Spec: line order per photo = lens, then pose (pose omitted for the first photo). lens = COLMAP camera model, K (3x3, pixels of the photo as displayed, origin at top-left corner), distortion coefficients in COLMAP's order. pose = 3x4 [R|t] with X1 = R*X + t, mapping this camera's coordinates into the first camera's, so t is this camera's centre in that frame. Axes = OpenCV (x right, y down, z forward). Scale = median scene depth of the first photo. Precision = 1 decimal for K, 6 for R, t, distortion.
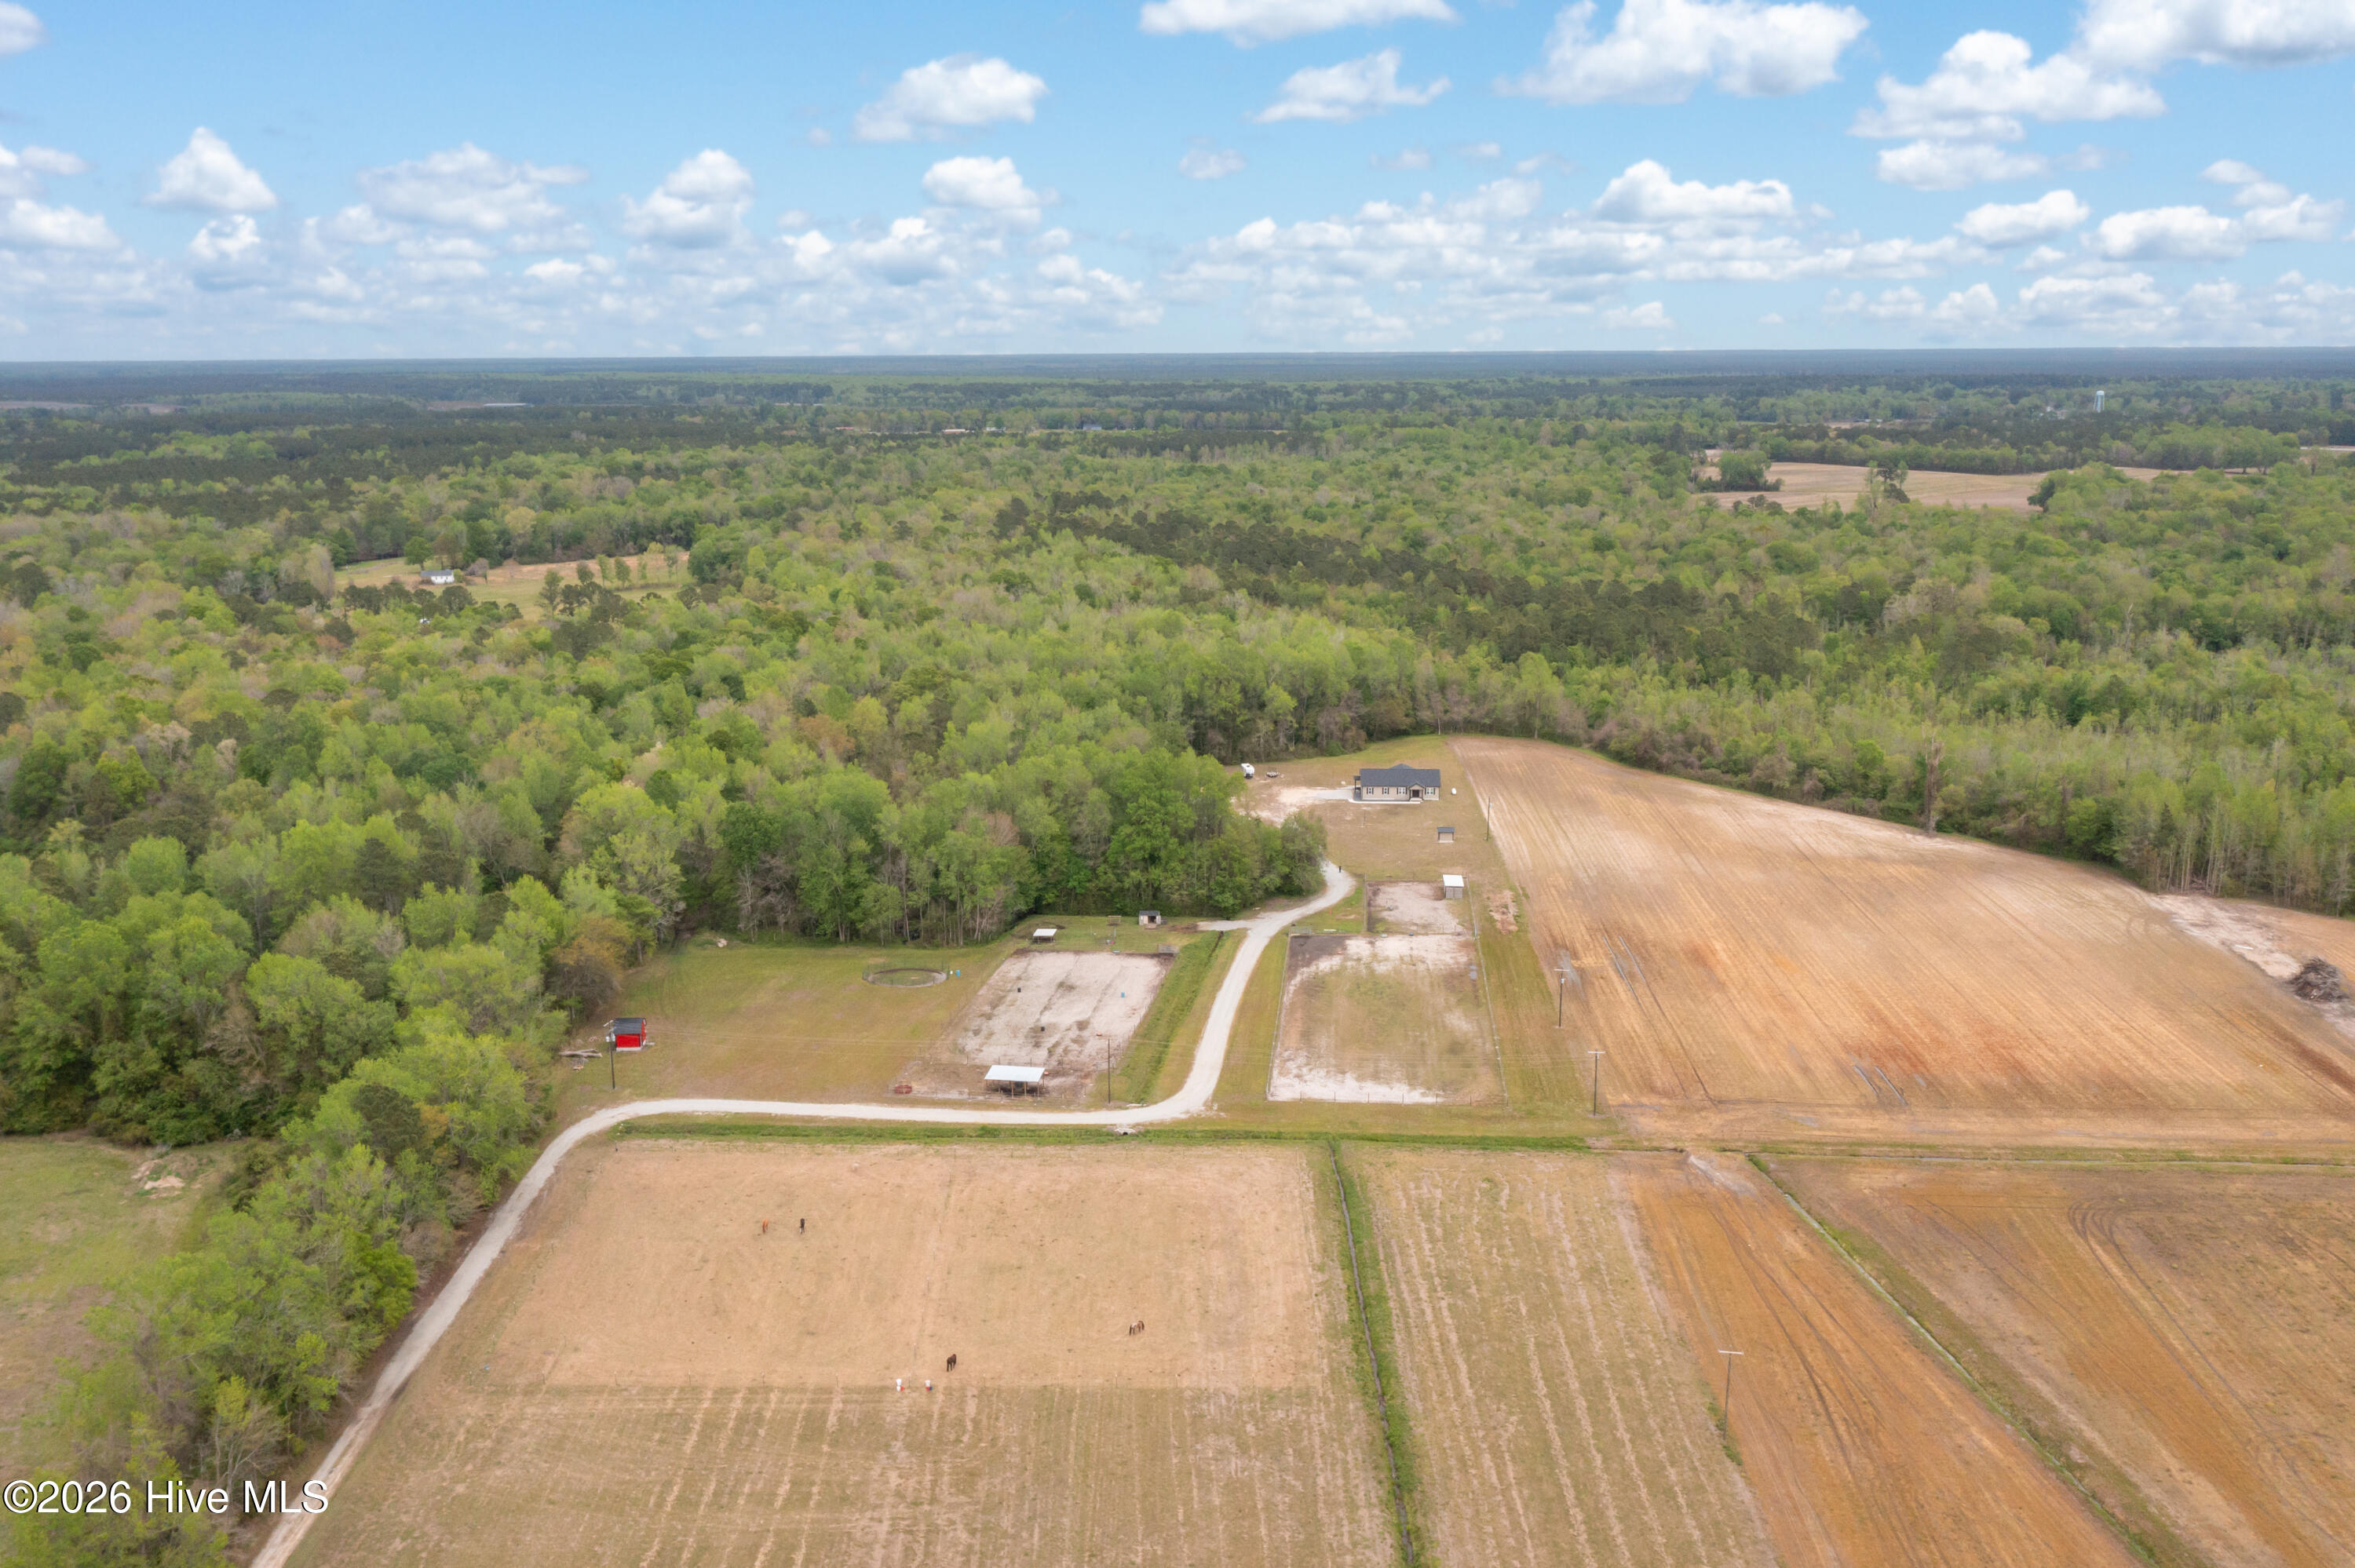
lens RADIAL K [[2026.2, 0, 1177.5], [0, 2026.2, 784.0], [0, 0, 1]] dist [-0.008183, -0.003290]
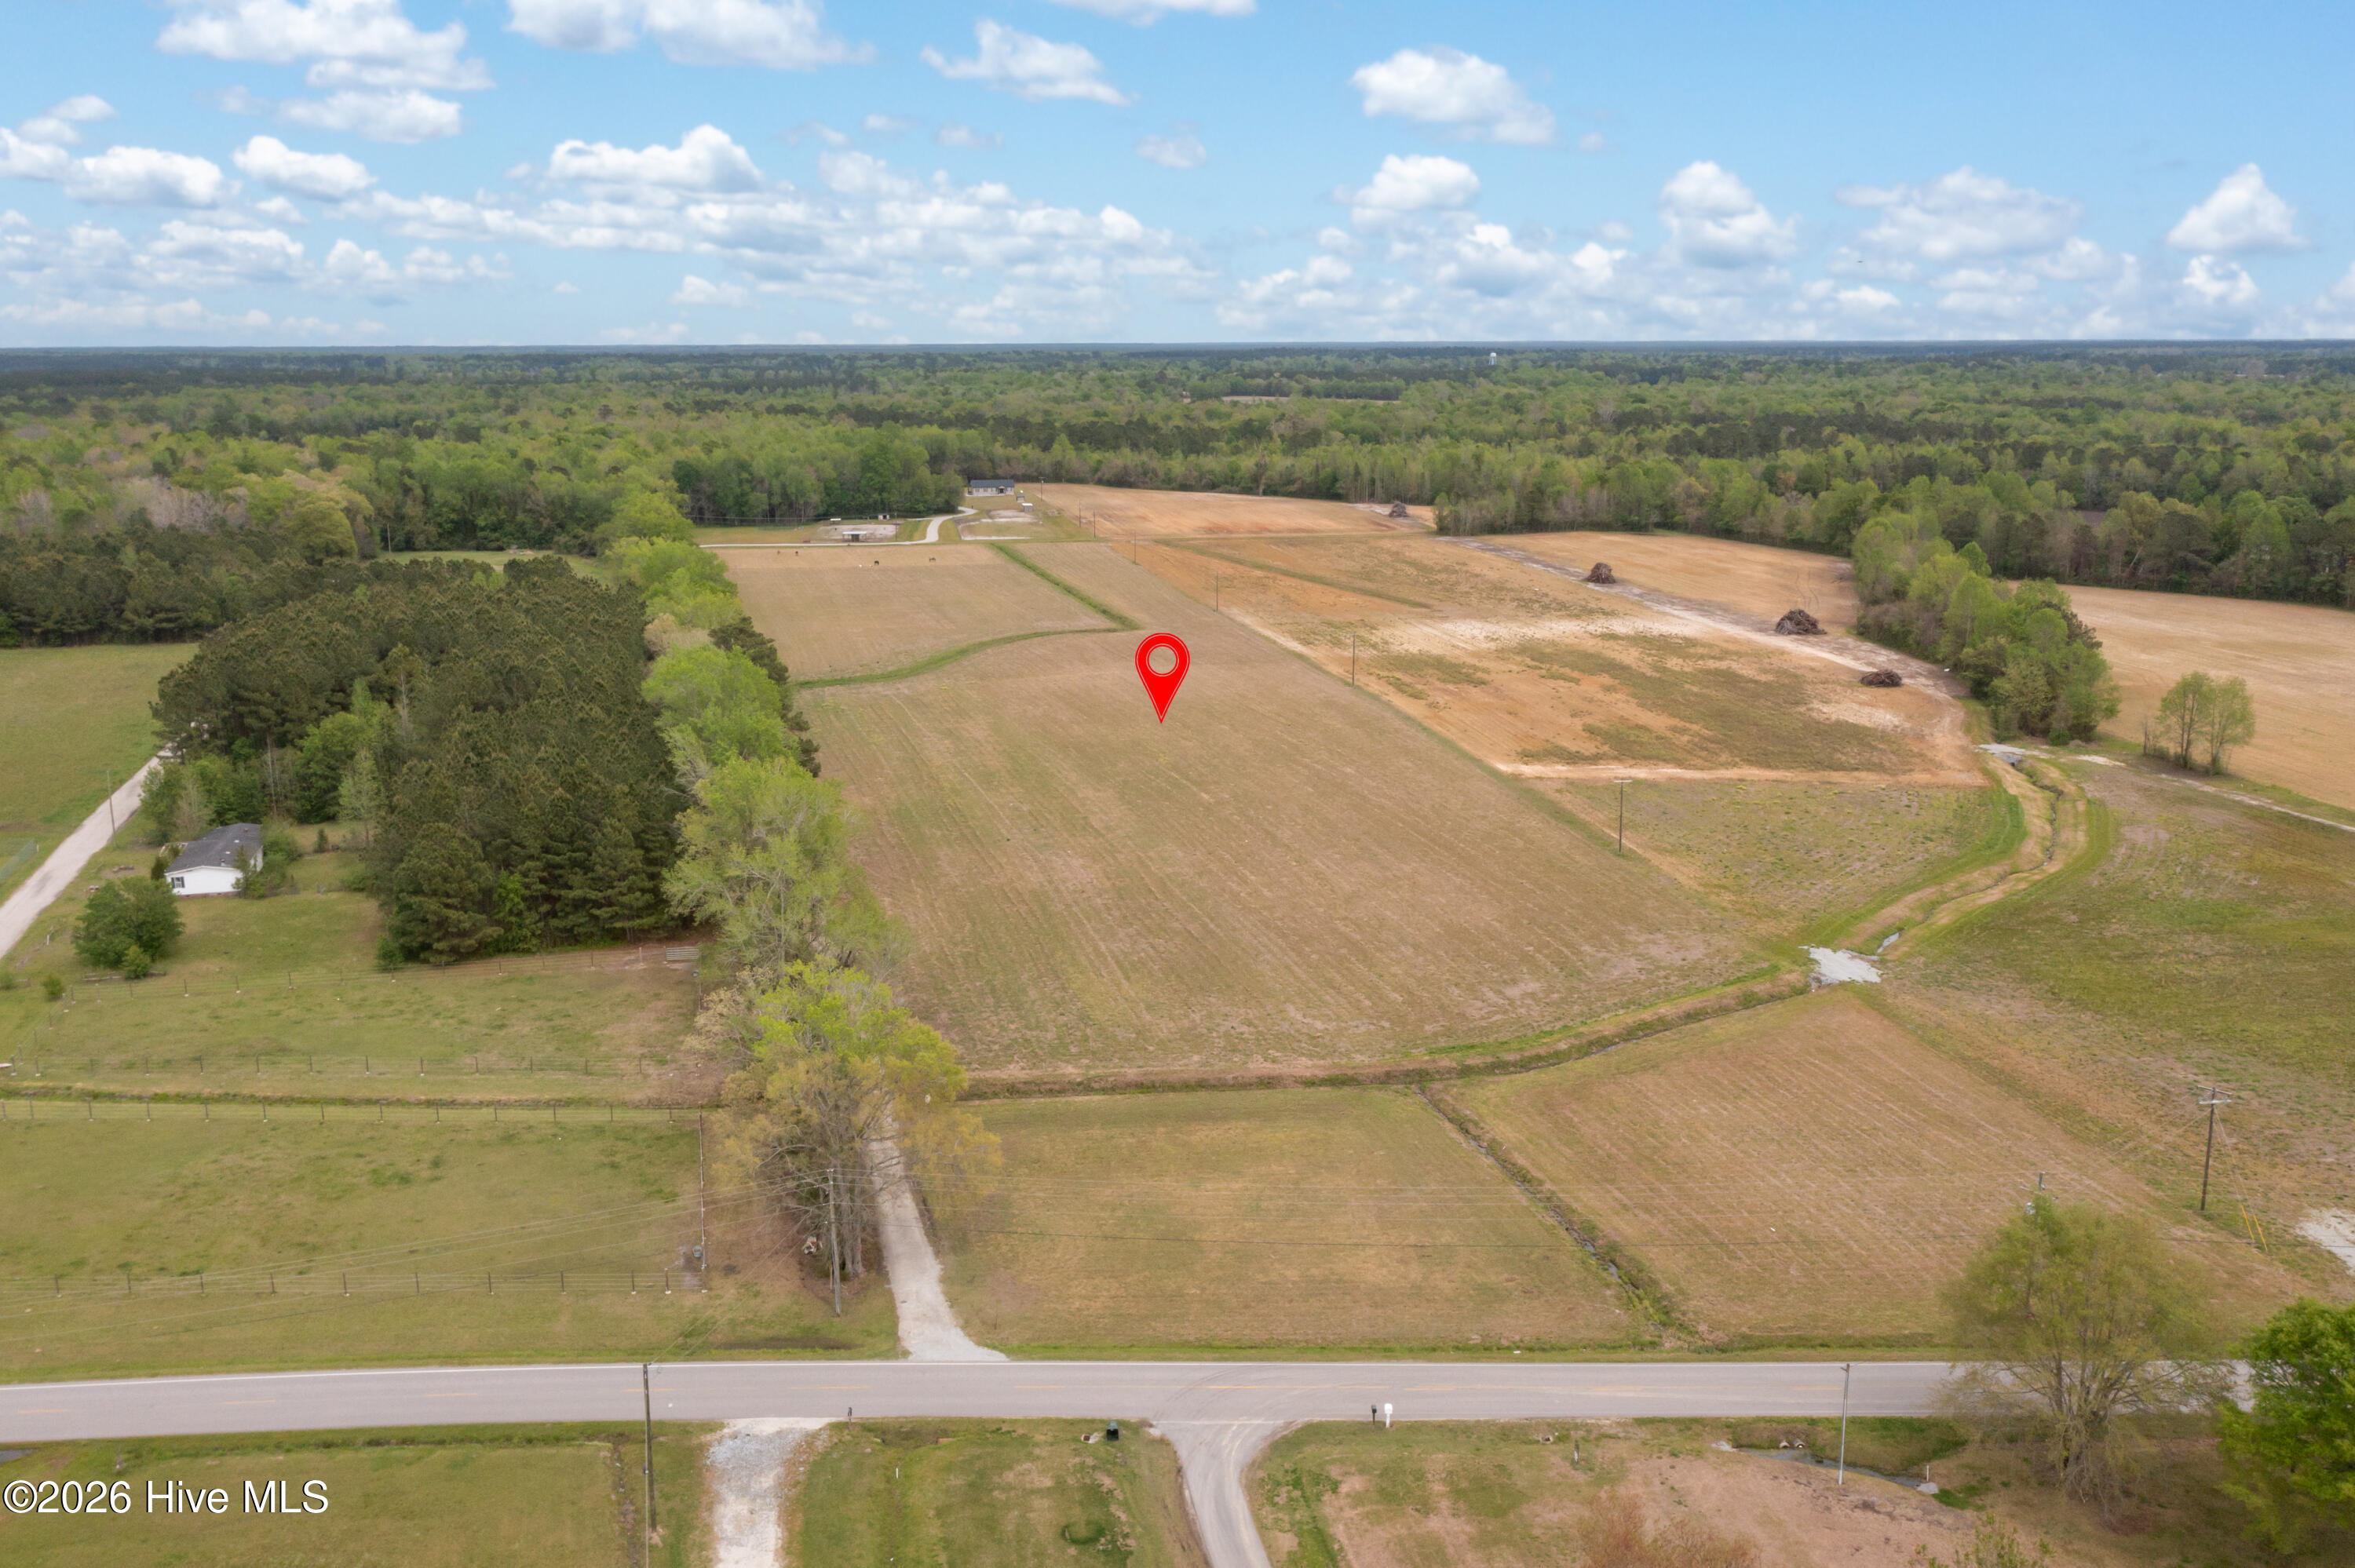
lens RADIAL K [[2026.2, 0, 1177.5], [0, 2026.2, 784.0], [0, 0, 1]] dist [-0.008183, -0.003290]
pose [[0.972114, -0.044851, 0.230179, -0.202524], [0.044391, 0.998988, 0.007181, 0.325487], [-0.230268, 0.003237, 0.973122, -1.037468]]
